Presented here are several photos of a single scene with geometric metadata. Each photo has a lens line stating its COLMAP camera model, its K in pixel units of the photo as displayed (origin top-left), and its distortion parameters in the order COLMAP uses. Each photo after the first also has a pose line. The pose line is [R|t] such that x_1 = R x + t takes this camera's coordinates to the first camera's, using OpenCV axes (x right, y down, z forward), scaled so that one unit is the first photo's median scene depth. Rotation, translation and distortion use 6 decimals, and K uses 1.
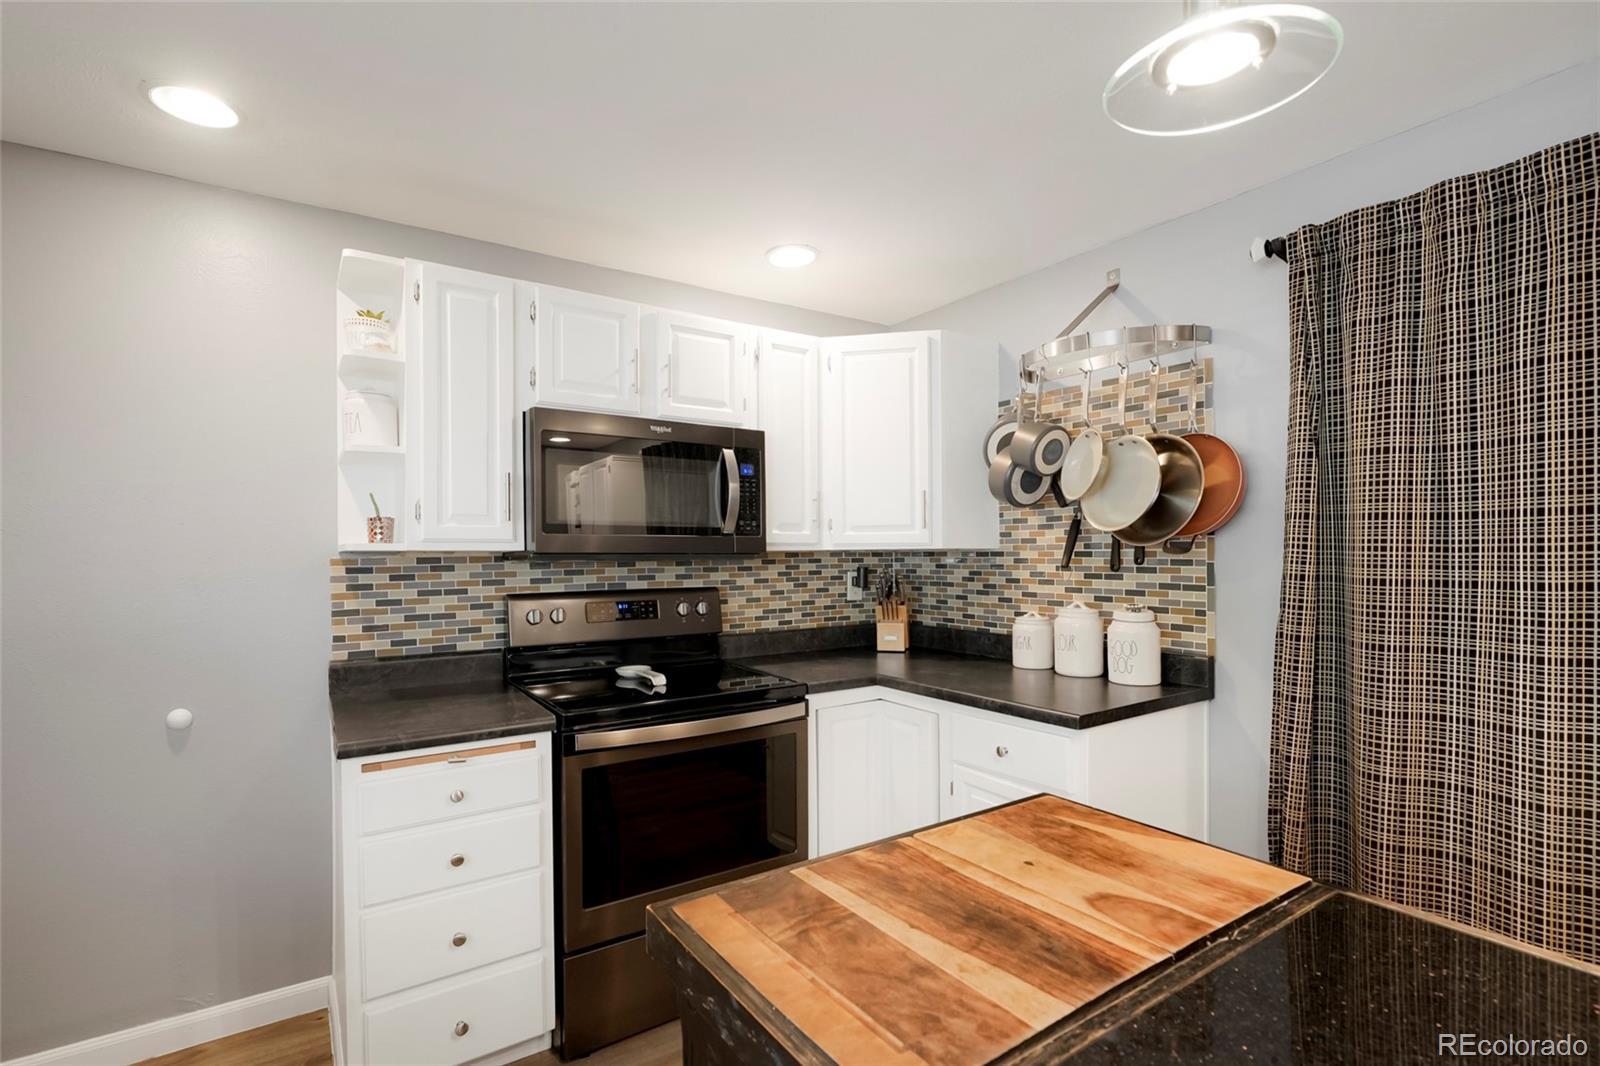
lens RADIAL K [[750.3, 0, 831.0], [0, 750.3, 551.6], [0, 0, 1]] dist [-0.022972, 0.002283]
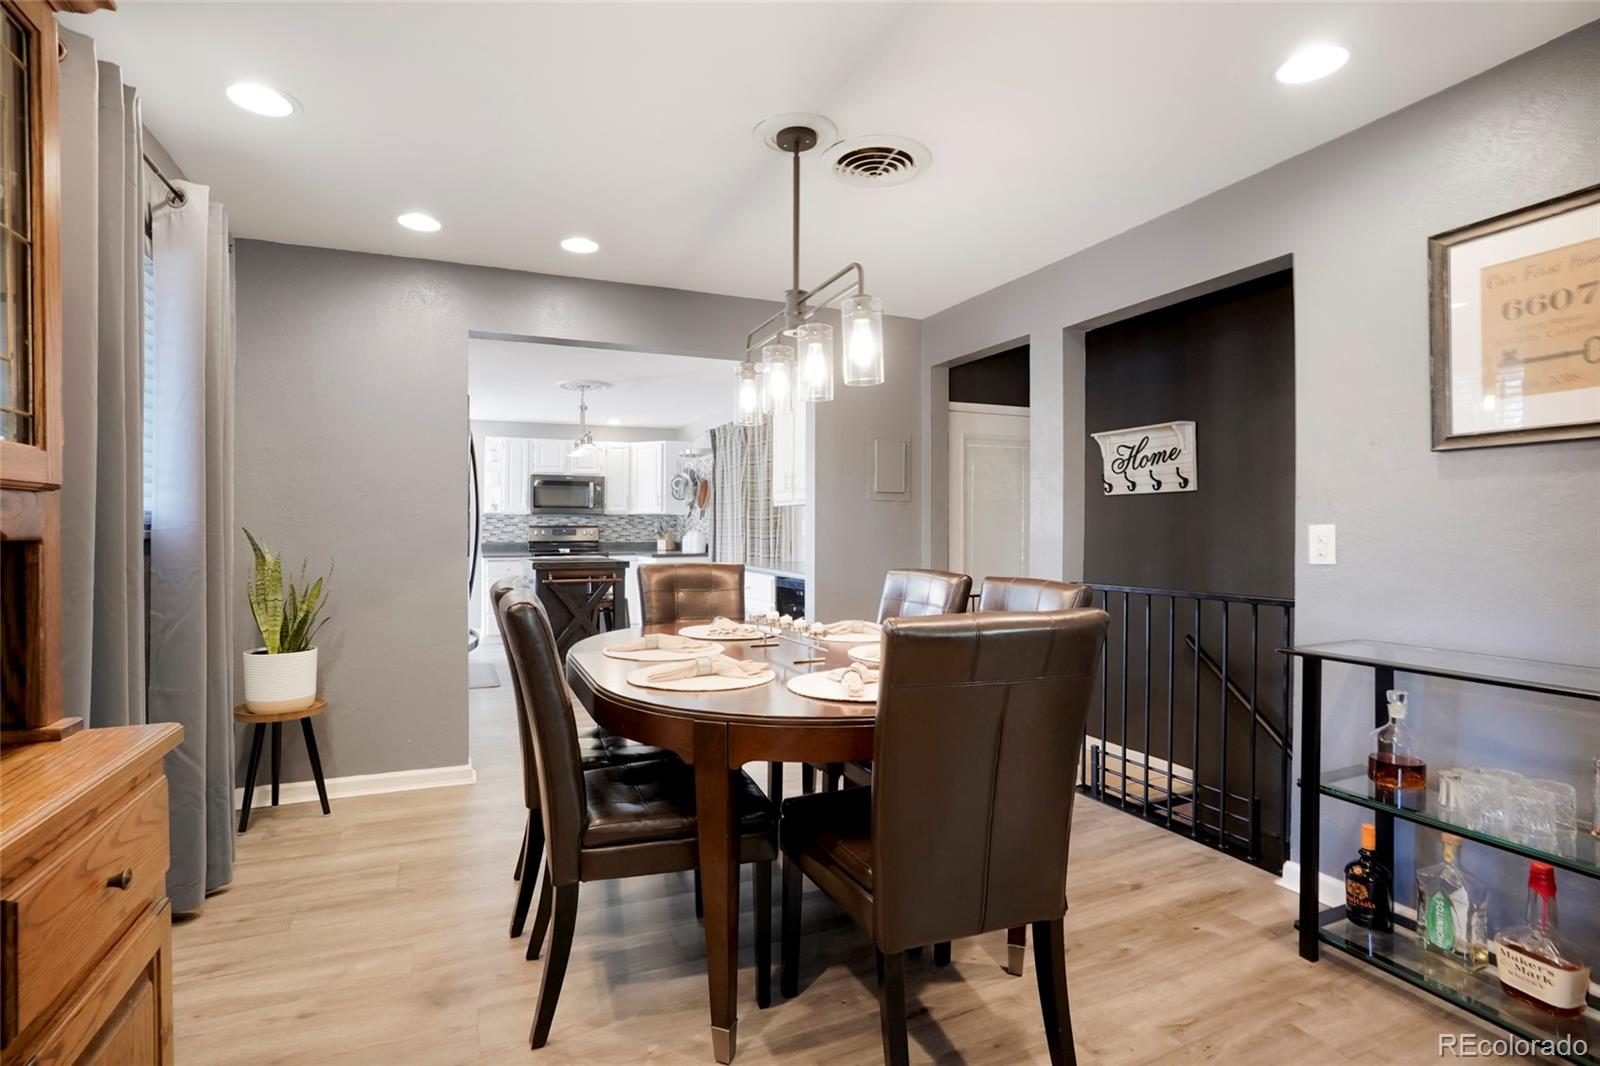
lens RADIAL K [[750.3, 0, 798.3], [0, 750.3, 528.3], [0, 0, 1]] dist [-0.022972, 0.002283]
pose [[0.979029, 0.005058, -0.203657, 1.789530], [-0.004032, 0.999977, 0.005456, 0.052163], [0.203680, -0.004521, 0.979027, -2.556451]]
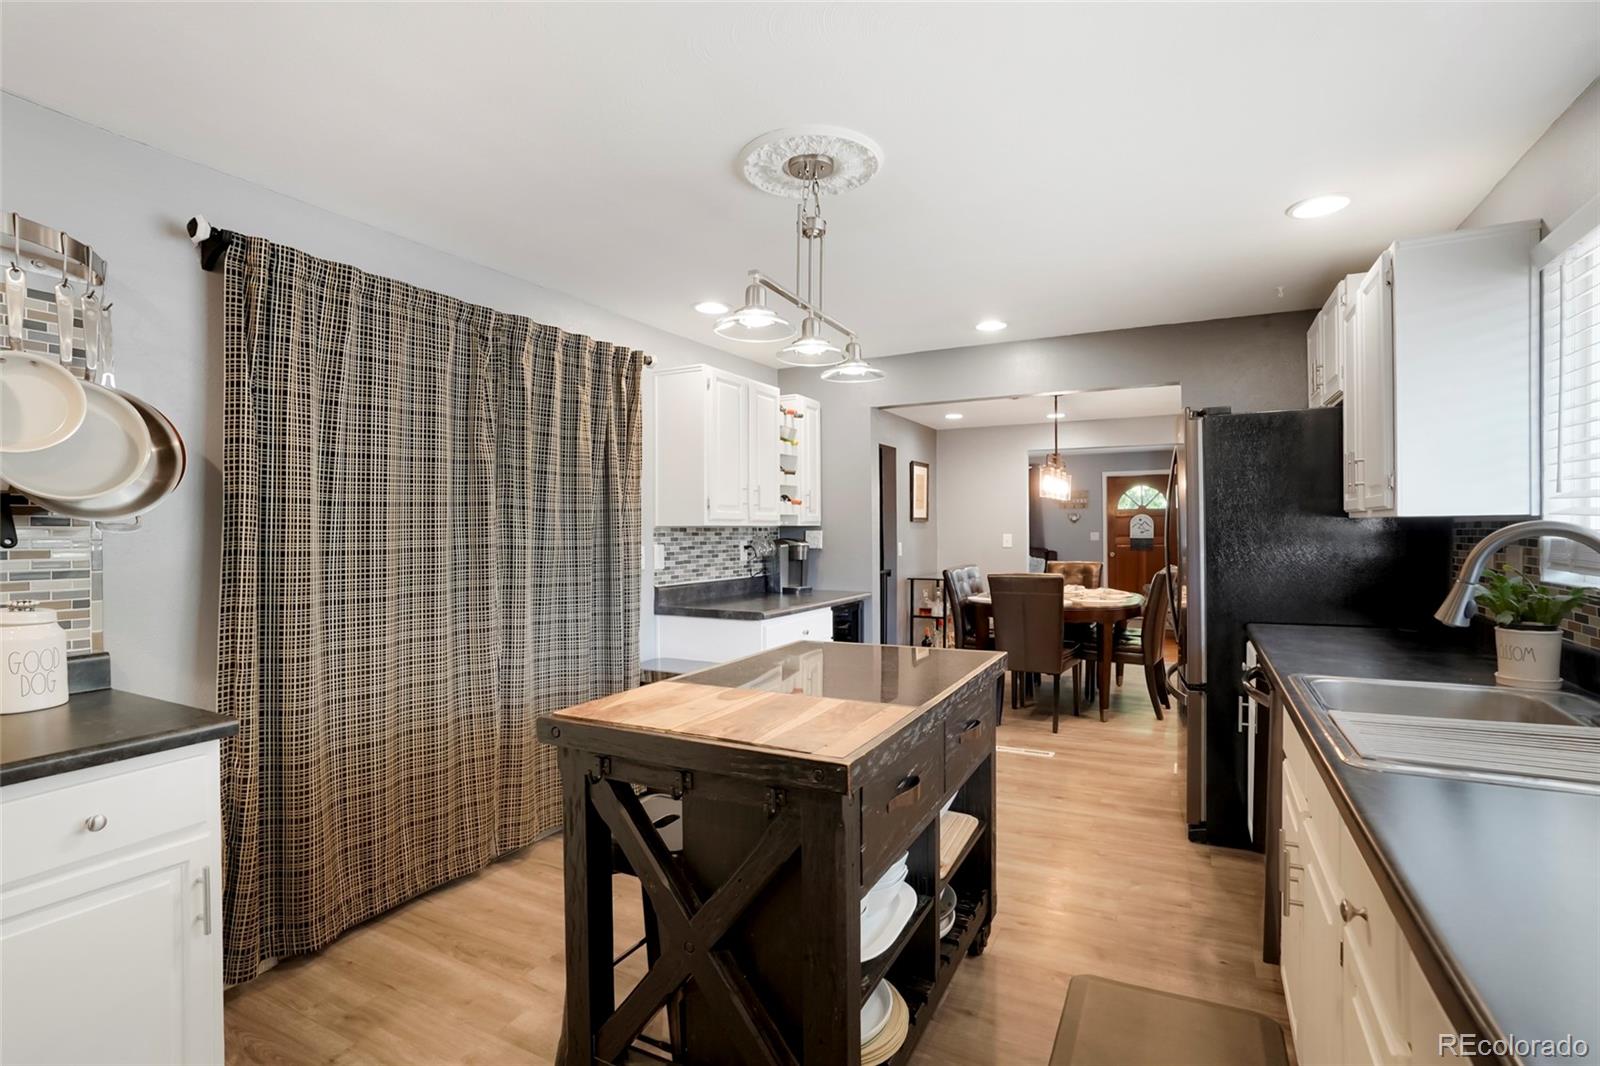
lens RADIAL K [[750.3, 0, 808.1], [0, 750.3, 537.1], [0, 0, 1]] dist [-0.022972, 0.002283]
pose [[-0.451502, -0.001636, 0.892269, -0.586185], [0.004550, 0.999981, 0.004136, 0.009415], [-0.892259, 0.005927, -0.451486, 0.661771]]
